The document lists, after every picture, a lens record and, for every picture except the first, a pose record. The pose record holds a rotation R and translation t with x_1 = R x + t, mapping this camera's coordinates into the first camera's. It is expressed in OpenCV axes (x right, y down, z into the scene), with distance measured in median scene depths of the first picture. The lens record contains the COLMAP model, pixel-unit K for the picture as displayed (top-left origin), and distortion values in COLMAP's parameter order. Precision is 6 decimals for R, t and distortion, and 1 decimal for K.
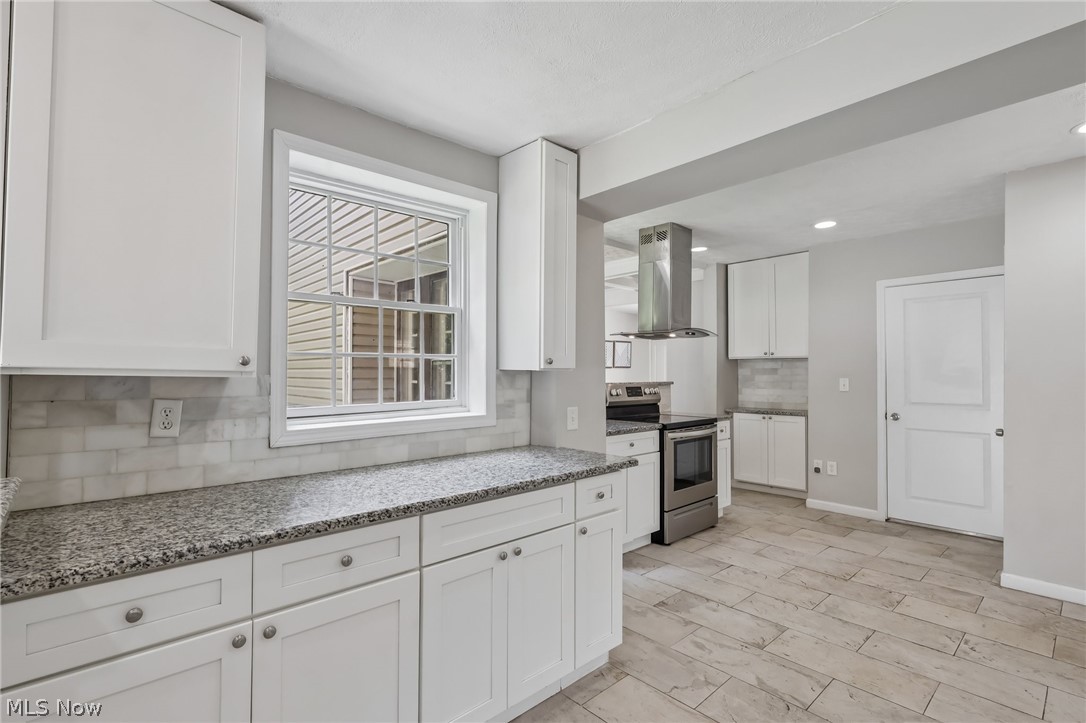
lens RADIAL K [[508.7, 0, 578.9], [0, 508.7, 366.4], [0, 0, 1]] dist [-0.000370, 0.000194]
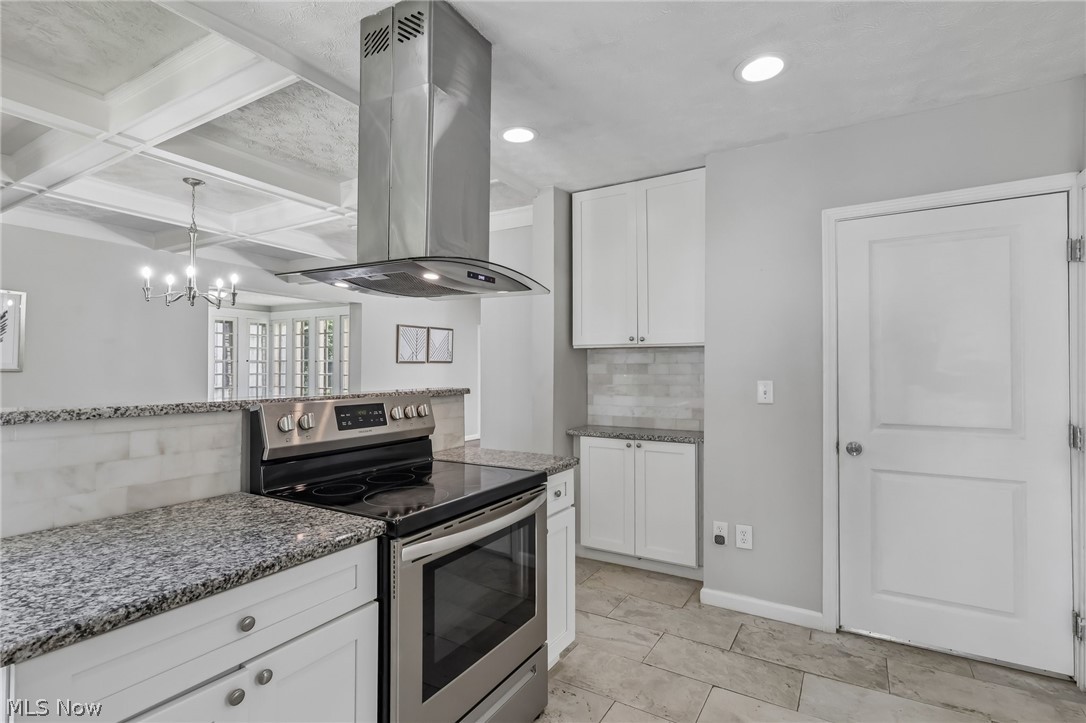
lens RADIAL K [[508.7, 0, 578.9], [0, 508.7, 366.4], [0, 0, 1]] dist [-0.000370, 0.000194]
pose [[0.957066, 0.000579, 0.289868, 0.153477], [-0.002988, 0.999965, 0.007868, 0.003430], [-0.289854, -0.008396, 0.957034, 0.511136]]
